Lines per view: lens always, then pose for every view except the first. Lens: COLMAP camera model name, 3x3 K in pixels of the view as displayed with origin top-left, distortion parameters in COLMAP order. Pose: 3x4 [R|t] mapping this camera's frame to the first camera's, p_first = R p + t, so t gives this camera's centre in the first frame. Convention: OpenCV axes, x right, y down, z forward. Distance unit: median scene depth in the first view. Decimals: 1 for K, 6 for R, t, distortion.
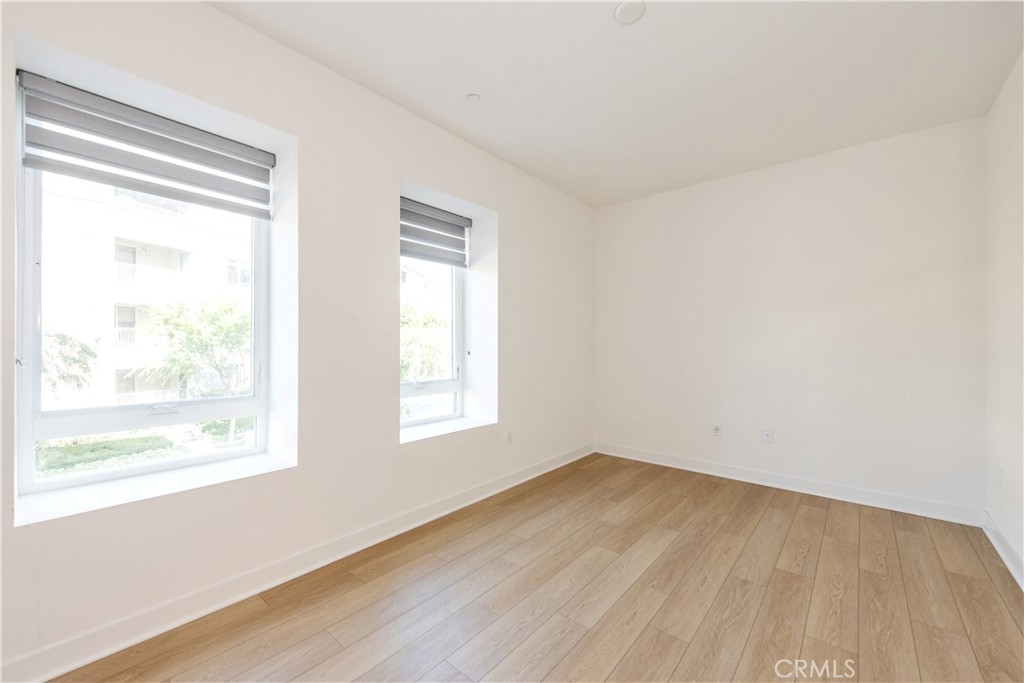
lens RADIAL K [[406.1, 0, 509.8], [0, 406.1, 340.7], [0, 0, 1]] dist [0.001122, -0.000026]
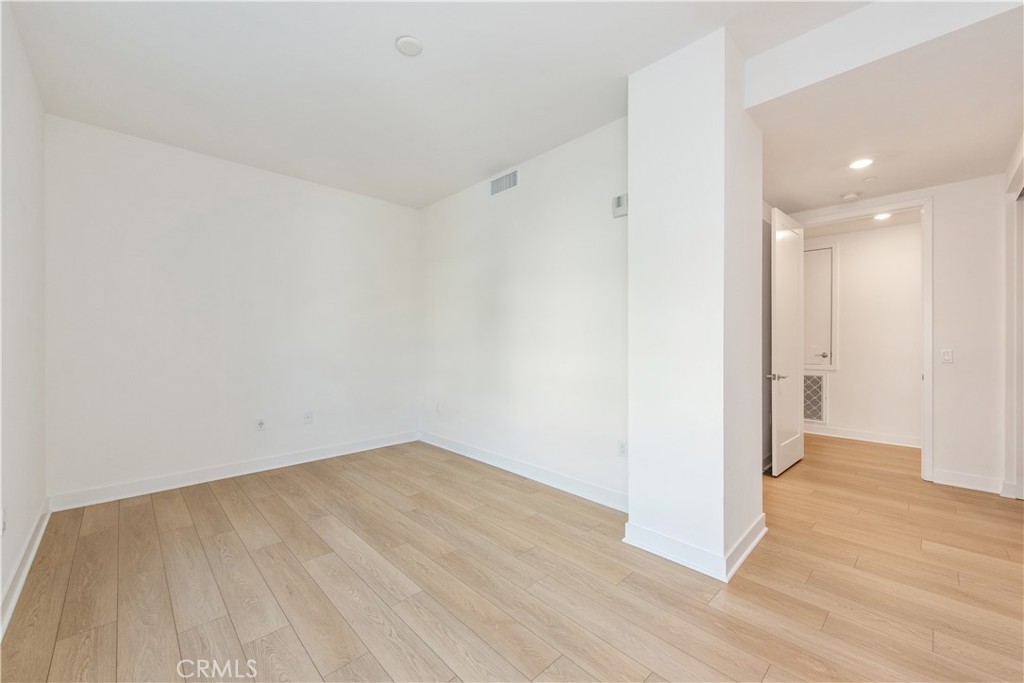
lens RADIAL K [[406.1, 0, 509.8], [0, 406.1, 340.7], [0, 0, 1]] dist [0.001122, -0.000026]
pose [[0.099132, -0.006724, 0.995052, -0.588464], [-0.005033, 0.999961, 0.007258, 0.007255], [-0.995062, -0.005728, 0.099094, 0.431578]]
